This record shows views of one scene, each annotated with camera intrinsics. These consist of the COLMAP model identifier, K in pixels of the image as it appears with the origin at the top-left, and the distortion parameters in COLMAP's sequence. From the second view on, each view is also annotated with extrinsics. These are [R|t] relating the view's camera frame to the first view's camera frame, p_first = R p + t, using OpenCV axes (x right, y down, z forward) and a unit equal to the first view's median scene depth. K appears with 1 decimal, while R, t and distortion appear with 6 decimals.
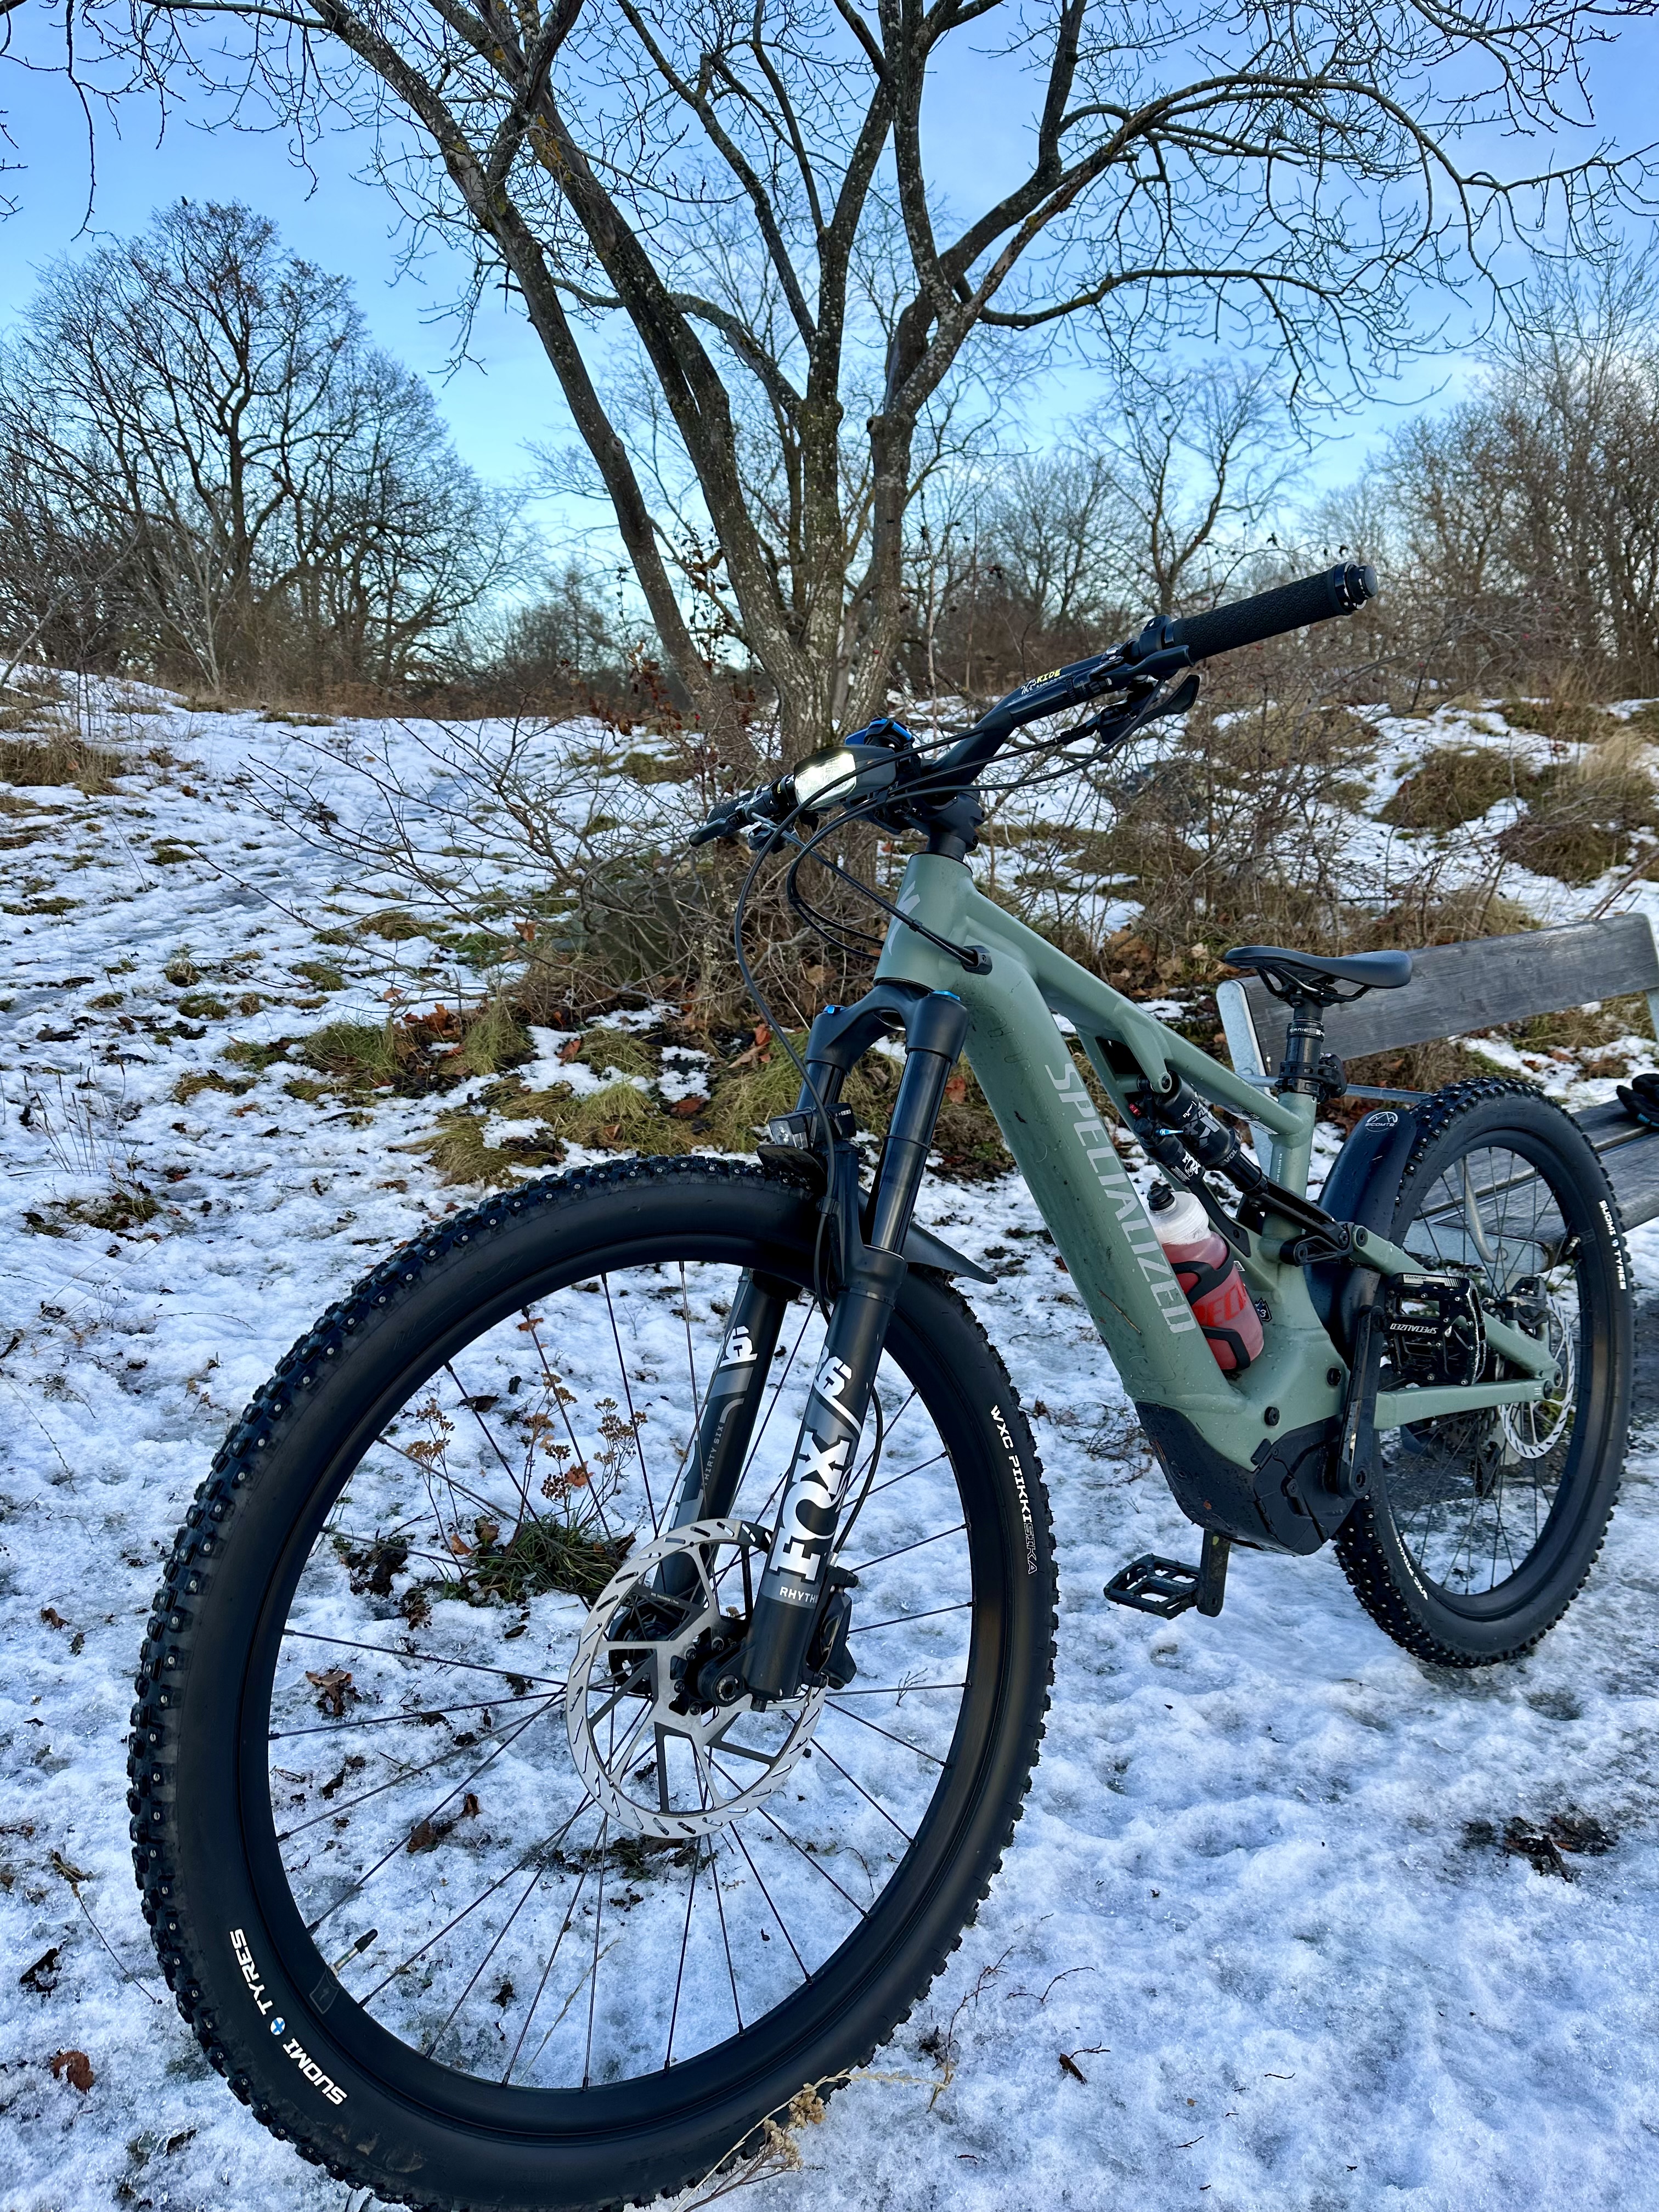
lens RADIAL K [[1547.4, 0, 832.0], [0, 1547.4, 1107.3], [0, 0, 1]] dist [0.007902, -0.001383]
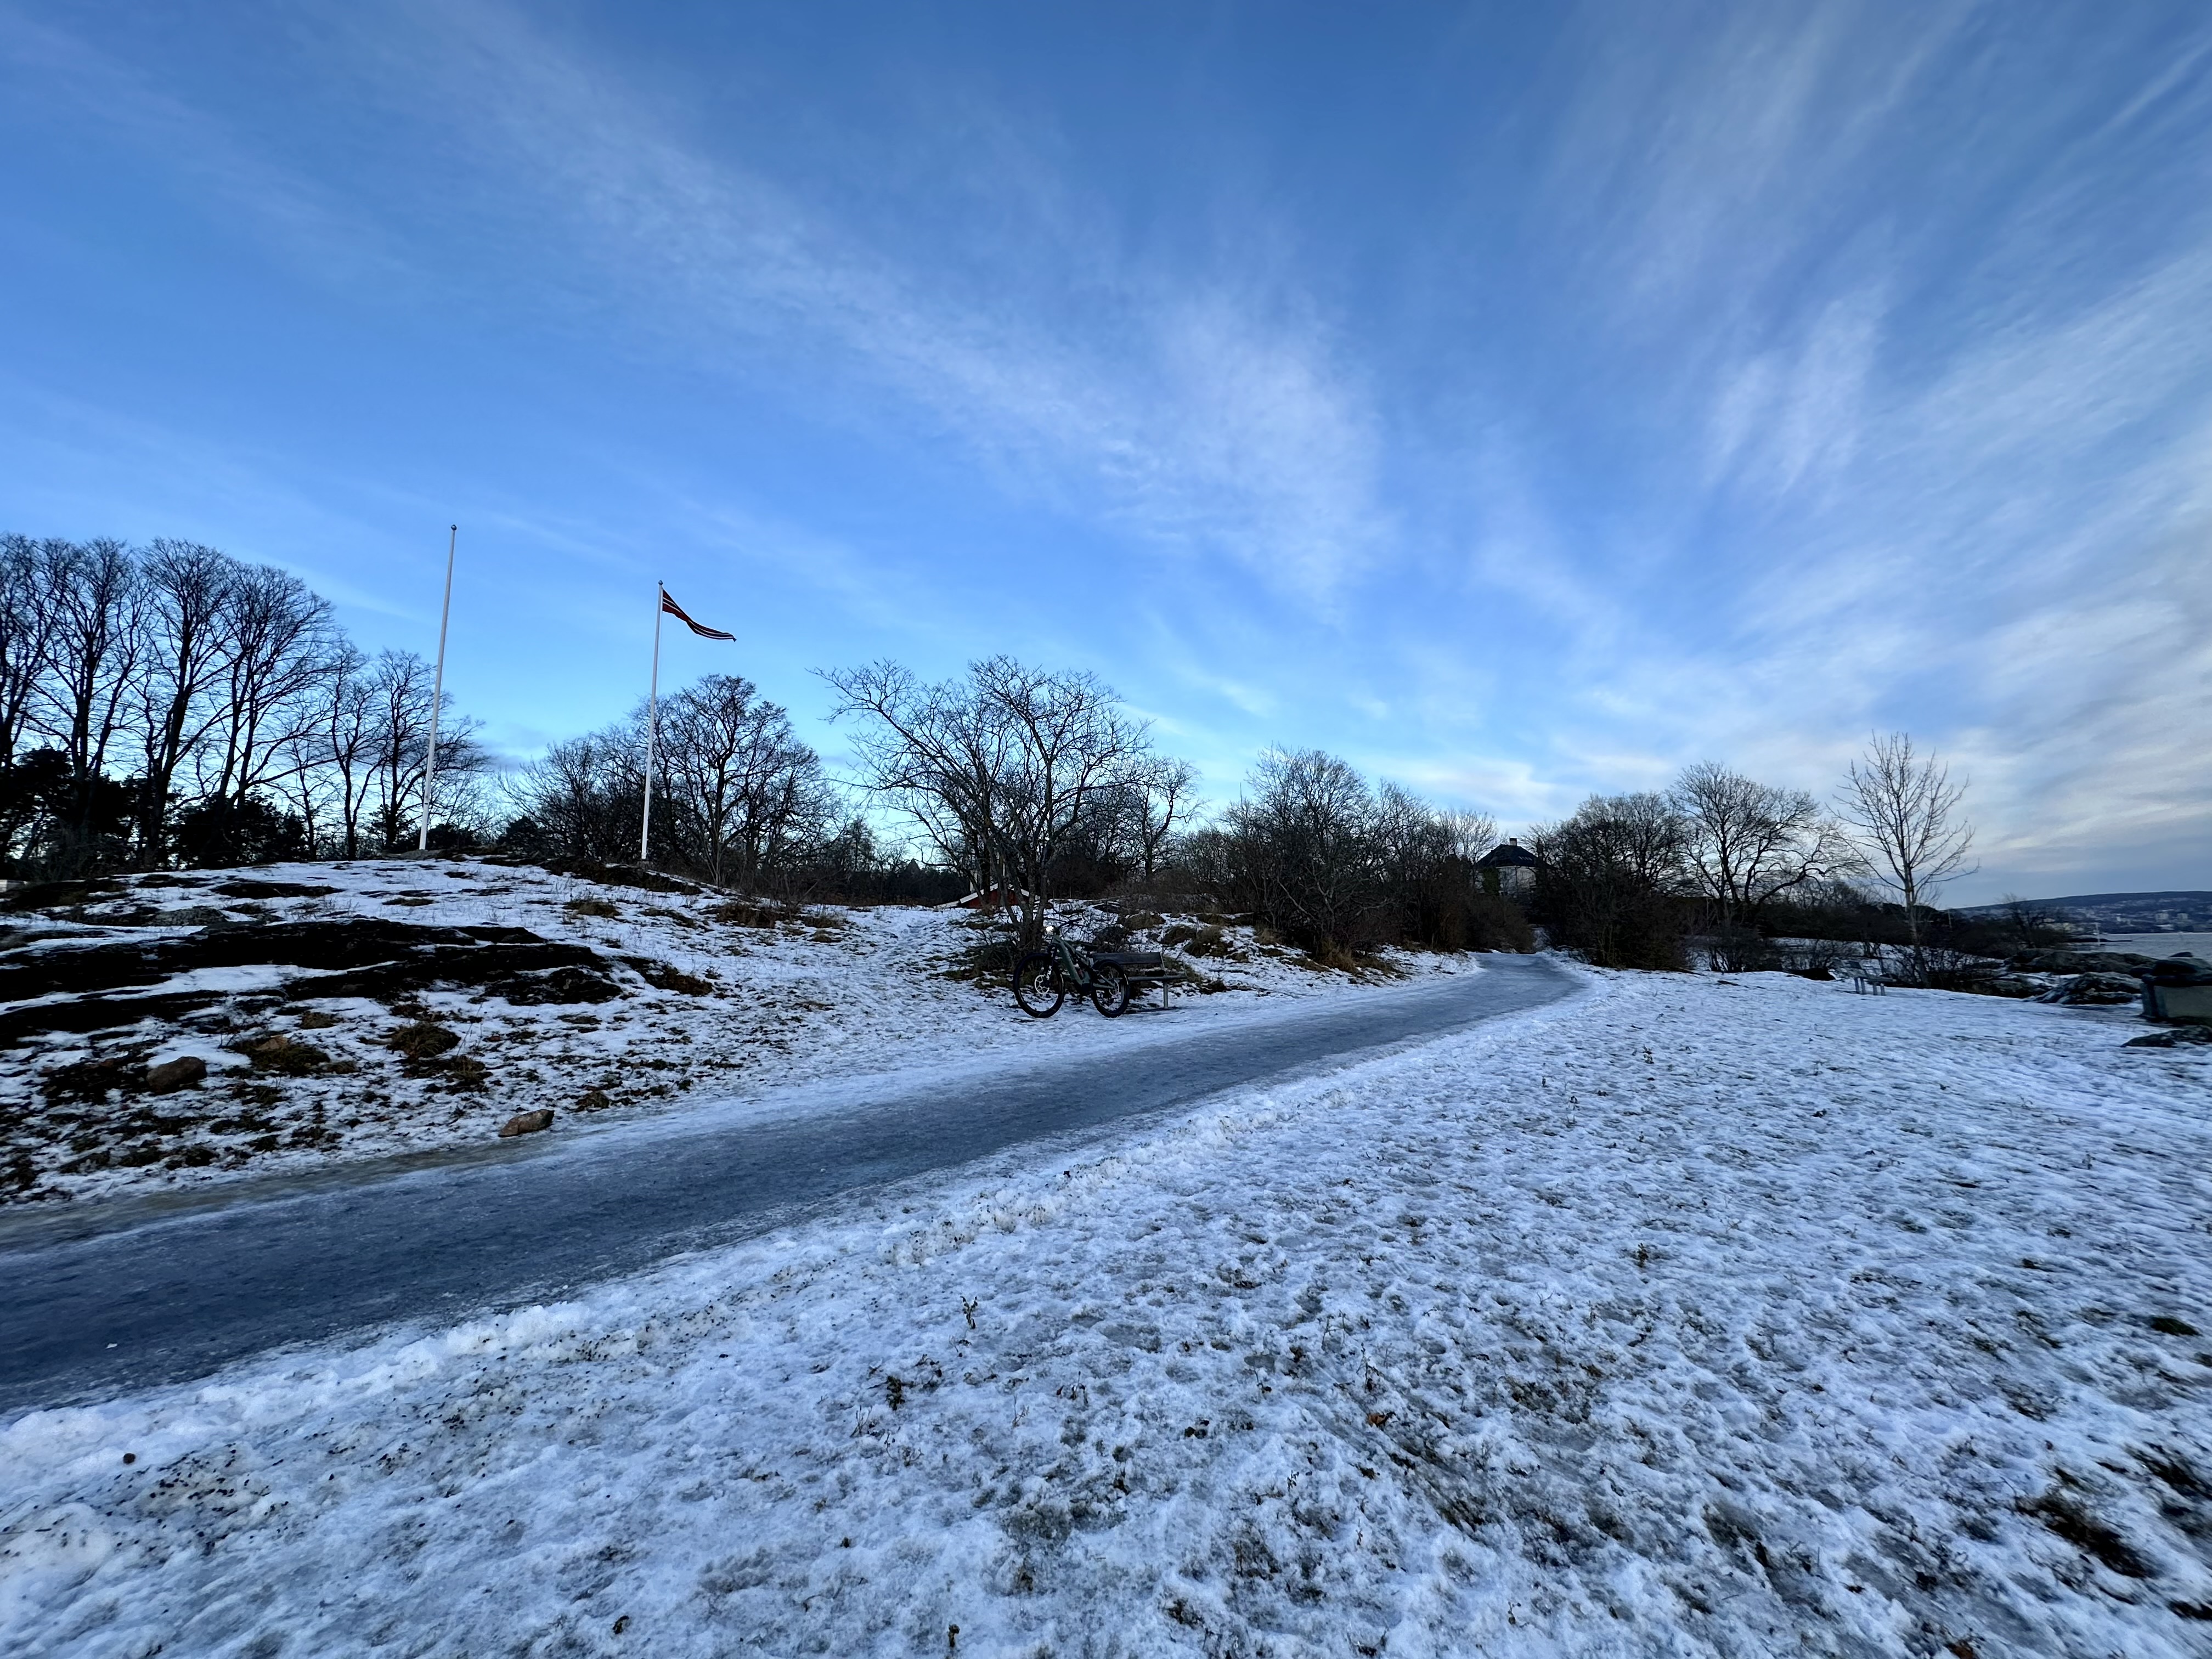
lens RADIAL K [[885.8, 0, 1108.4], [0, 885.8, 830.5], [0, 0, 1]] dist [-0.011083, -0.000355]
pose [[0.990410, 0.031444, 0.134536, -0.016002], [0.012927, 0.948396, -0.316825, 0.043944], [-0.137556, 0.315525, 0.938894, -0.203815]]
